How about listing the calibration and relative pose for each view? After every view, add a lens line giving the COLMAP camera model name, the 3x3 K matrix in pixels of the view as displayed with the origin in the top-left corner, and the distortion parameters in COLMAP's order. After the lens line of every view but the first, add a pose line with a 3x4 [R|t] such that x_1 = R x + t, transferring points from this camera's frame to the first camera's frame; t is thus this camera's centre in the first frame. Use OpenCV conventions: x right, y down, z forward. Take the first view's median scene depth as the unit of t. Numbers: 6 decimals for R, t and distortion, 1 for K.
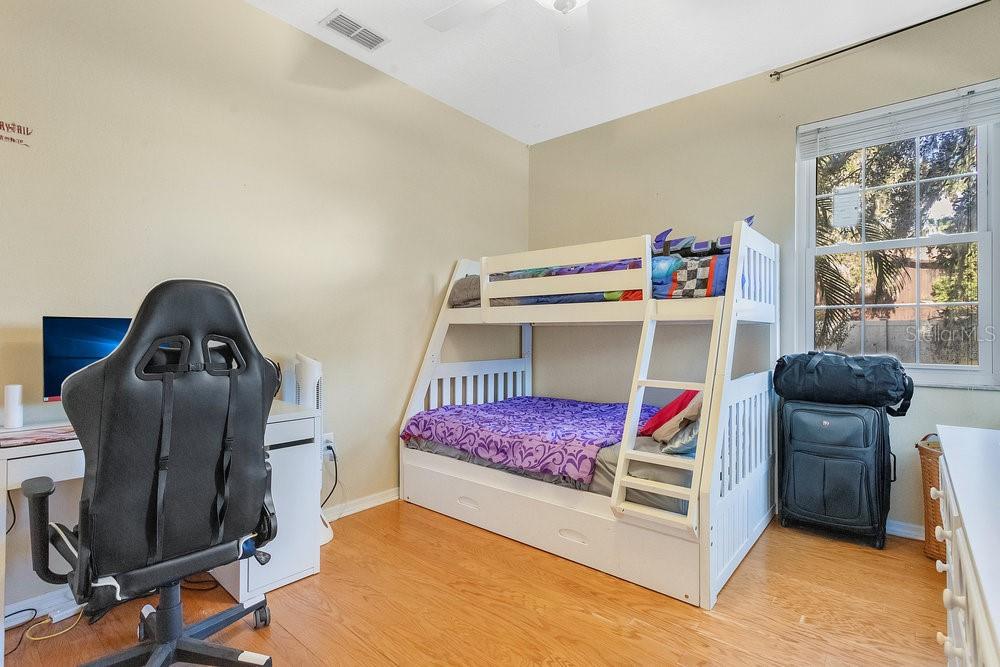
lens RADIAL K [[478.7, 0, 497.9], [0, 478.7, 330.7], [0, 0, 1]] dist [0.004249, 0.001118]
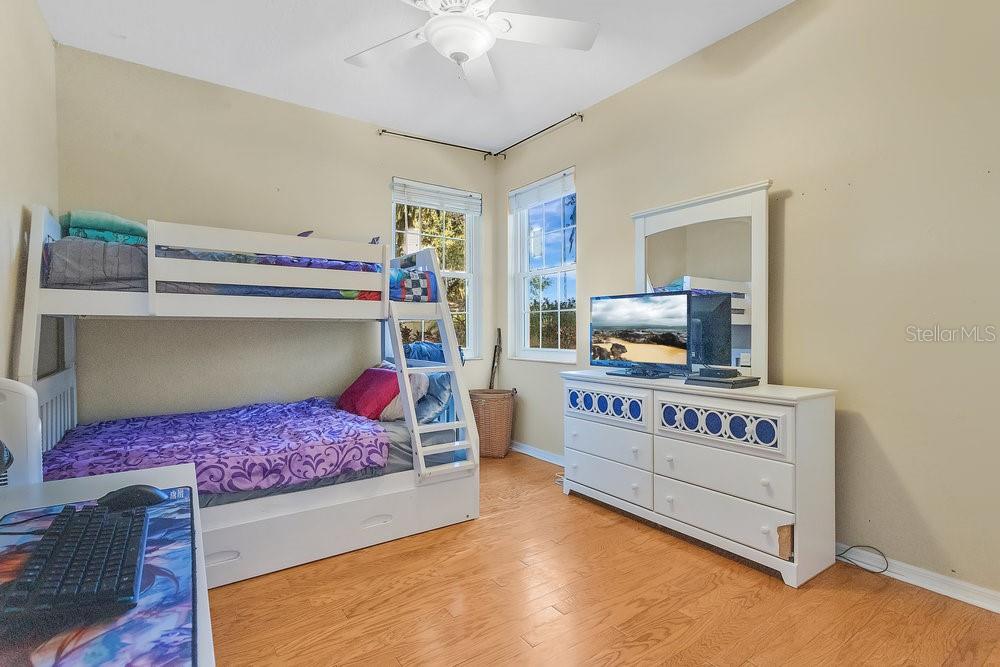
lens RADIAL K [[478.7, 0, 498.3], [0, 478.7, 334.8], [0, 0, 1]] dist [0.004249, 0.001118]
pose [[0.258415, -0.011844, 0.965961, -0.743341], [-0.002444, 0.999914, 0.012914, 0.002094], [-0.966031, -0.005698, 0.258364, 0.438881]]
